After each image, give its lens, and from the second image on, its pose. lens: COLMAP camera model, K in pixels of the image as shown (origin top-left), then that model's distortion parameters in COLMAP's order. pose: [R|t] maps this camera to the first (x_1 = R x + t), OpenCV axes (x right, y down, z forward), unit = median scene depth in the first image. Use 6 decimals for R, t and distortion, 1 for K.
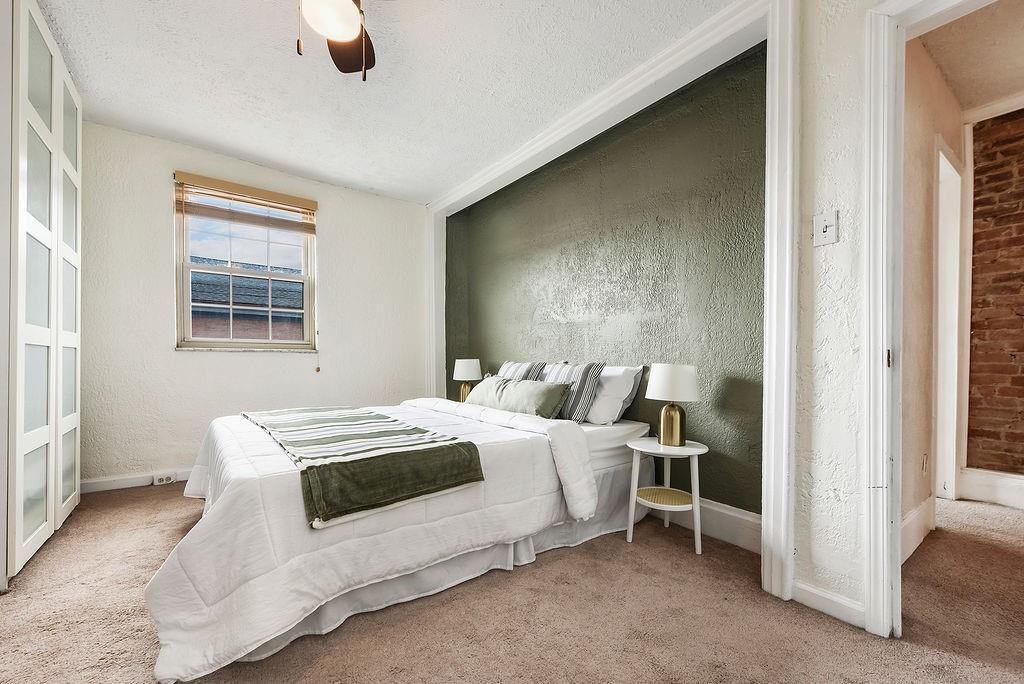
lens RADIAL K [[417.9, 0, 513.8], [0, 417.9, 363.8], [0, 0, 1]] dist [0.005474, -0.000926]
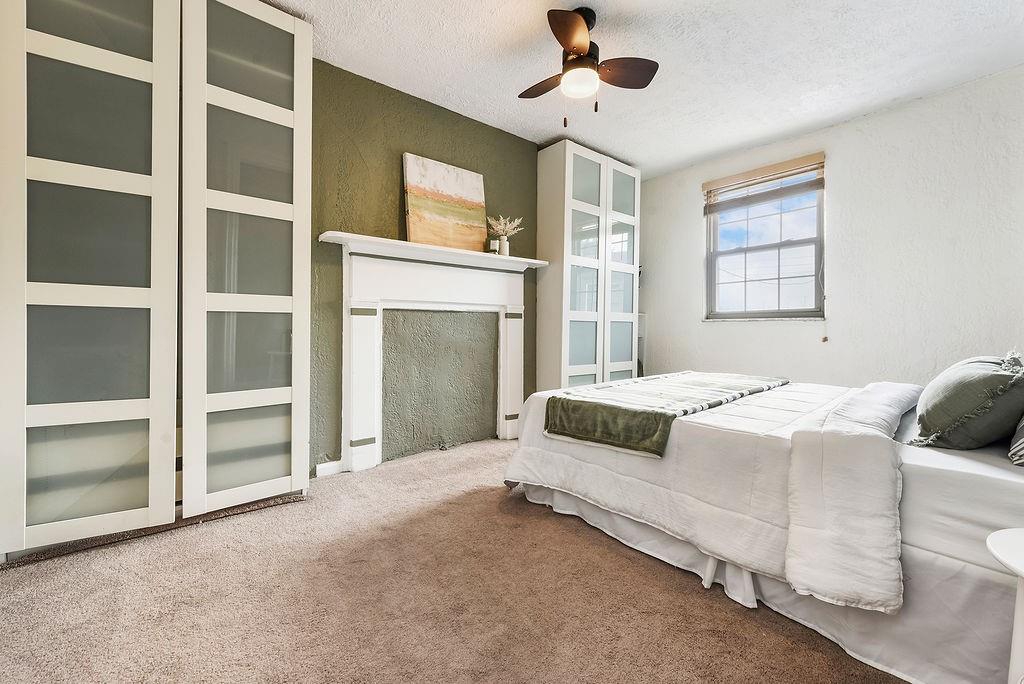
lens RADIAL K [[417.9, 0, 512.8], [0, 417.9, 333.6], [0, 0, 1]] dist [0.005474, -0.000926]
pose [[0.052456, 0.003421, -0.998617, 0.787211], [-0.008706, 0.999958, 0.002968, 0.009635], [0.998585, 0.008538, 0.052483, 0.592124]]
